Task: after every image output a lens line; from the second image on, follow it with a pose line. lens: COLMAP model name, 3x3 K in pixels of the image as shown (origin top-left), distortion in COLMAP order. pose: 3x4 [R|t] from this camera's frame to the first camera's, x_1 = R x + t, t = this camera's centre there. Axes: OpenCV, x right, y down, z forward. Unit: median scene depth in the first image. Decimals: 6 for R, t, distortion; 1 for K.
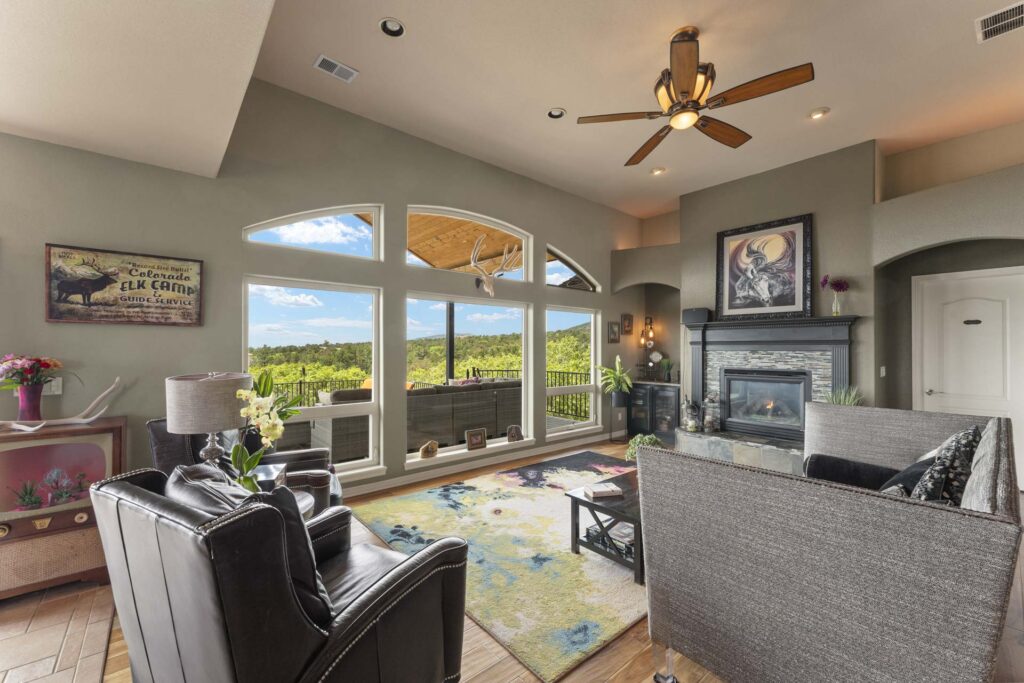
lens RADIAL K [[416.8, 0, 511.2], [0, 416.8, 345.8], [0, 0, 1]] dist [-0.003016, 0.000187]
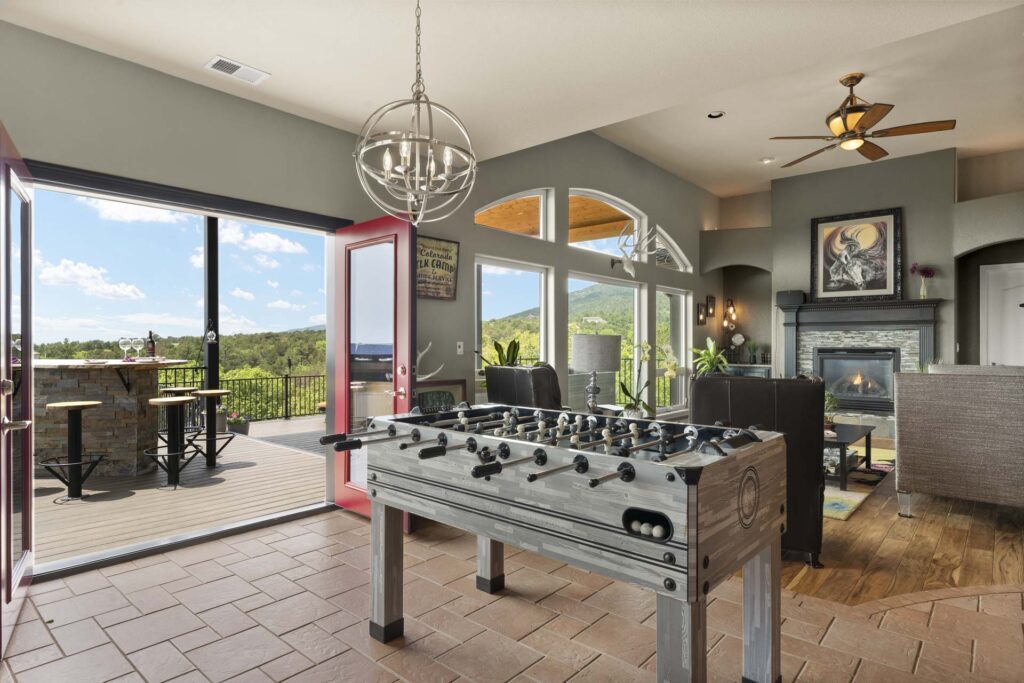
lens RADIAL K [[567.5, 0, 512.0], [0, 567.5, 342.7], [0, 0, 1]] dist [-0.003448, -0.001945]
pose [[0.988912, -0.000517, 0.148503, -0.511334], [-0.000239, 0.999987, 0.005071, 0.036504], [-0.148504, -0.005051, 0.988899, -0.334006]]
